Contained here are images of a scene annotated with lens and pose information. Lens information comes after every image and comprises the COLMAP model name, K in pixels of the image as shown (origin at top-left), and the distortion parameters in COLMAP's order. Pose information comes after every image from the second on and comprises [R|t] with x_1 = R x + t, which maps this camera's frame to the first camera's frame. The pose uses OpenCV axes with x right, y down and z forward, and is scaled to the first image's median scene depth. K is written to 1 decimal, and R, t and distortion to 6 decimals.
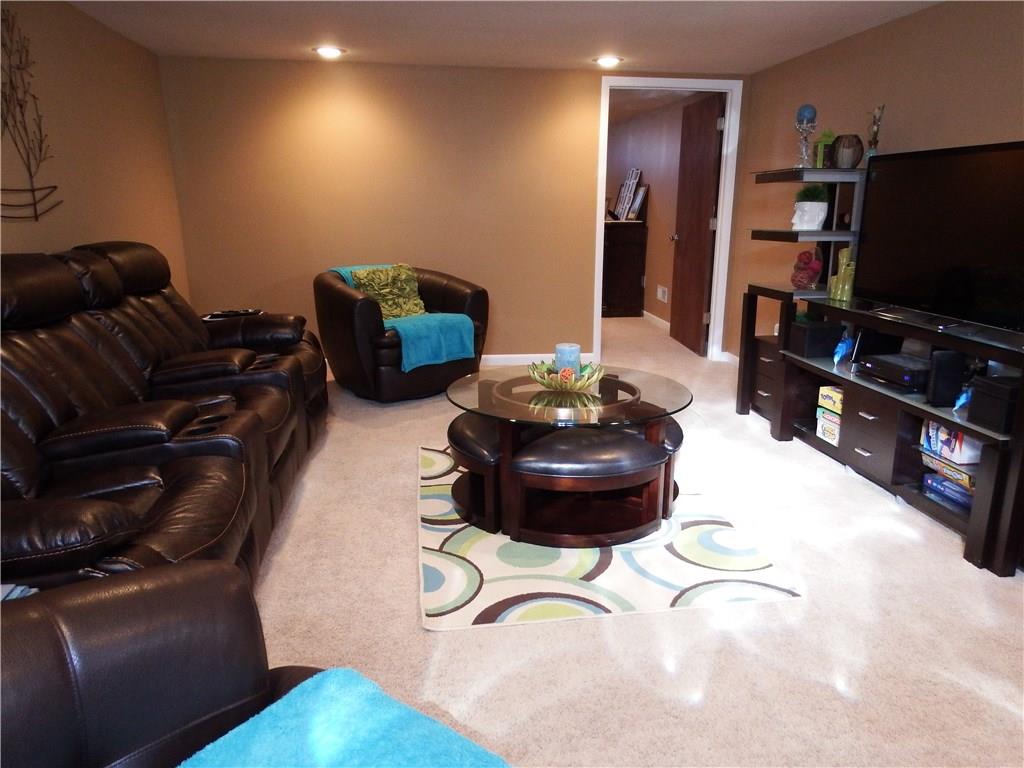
lens RADIAL K [[745.2, 0, 512.0], [0, 745.2, 384.0], [0, 0, 1]] dist [-0.004259, 0.115480]
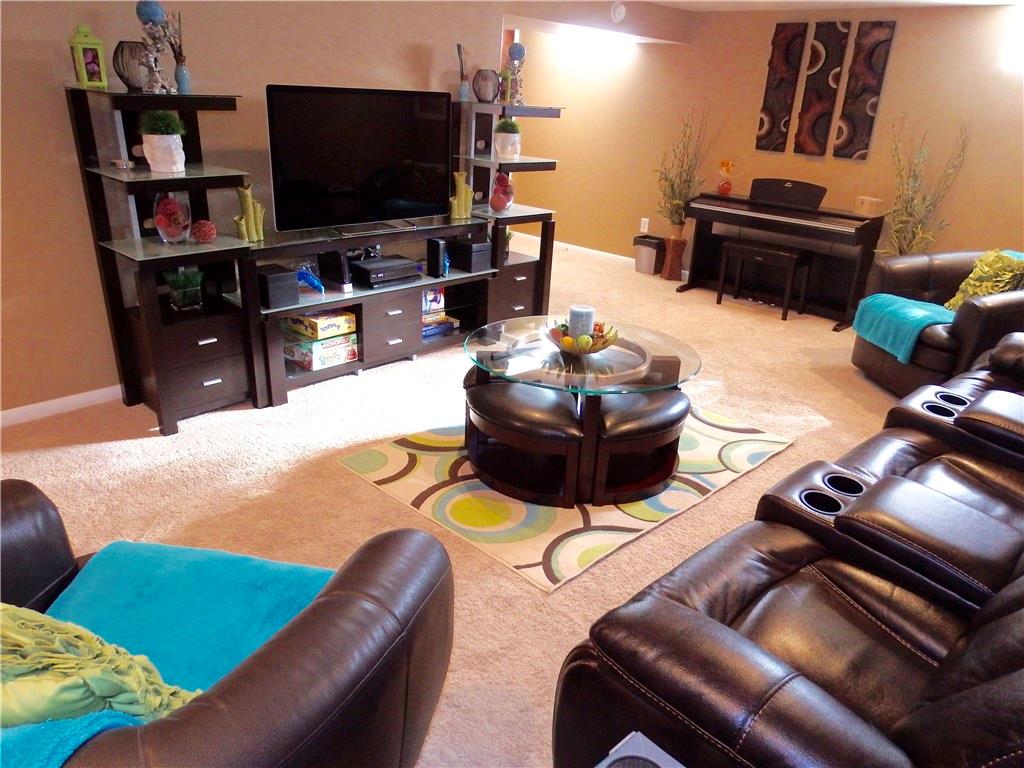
lens RADIAL K [[735.8, 0, 512.0], [0, 735.8, 384.0], [0, 0, 1]] dist [-0.001082, 0.004403]
pose [[-0.589576, -0.339766, 0.732775, -0.585514], [0.151467, 0.844620, 0.513492, -0.457715], [-0.793384, 0.413734, -0.446505, 1.424820]]
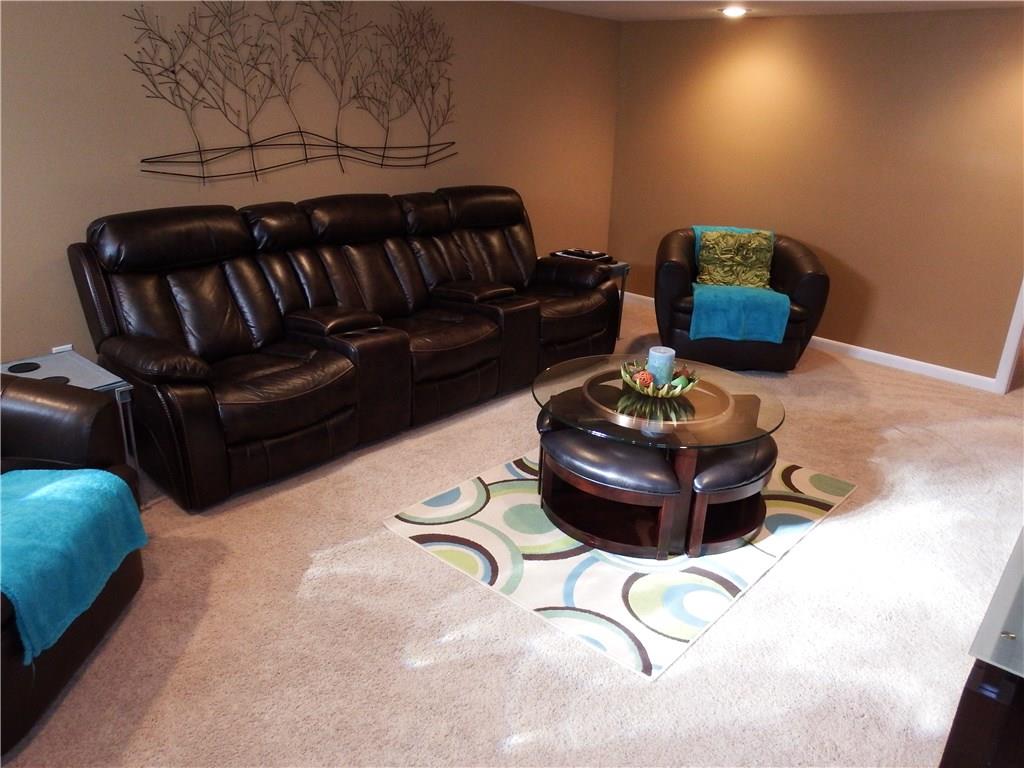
lens RADIAL K [[735.8, 0, 512.0], [0, 735.8, 384.0], [0, 0, 1]] dist [-0.001082, 0.004403]
pose [[0.655319, 0.298045, -0.694065, 0.567270], [-0.223982, 0.954211, 0.198278, -0.140321], [0.721380, 0.025523, 0.692069, 0.176704]]
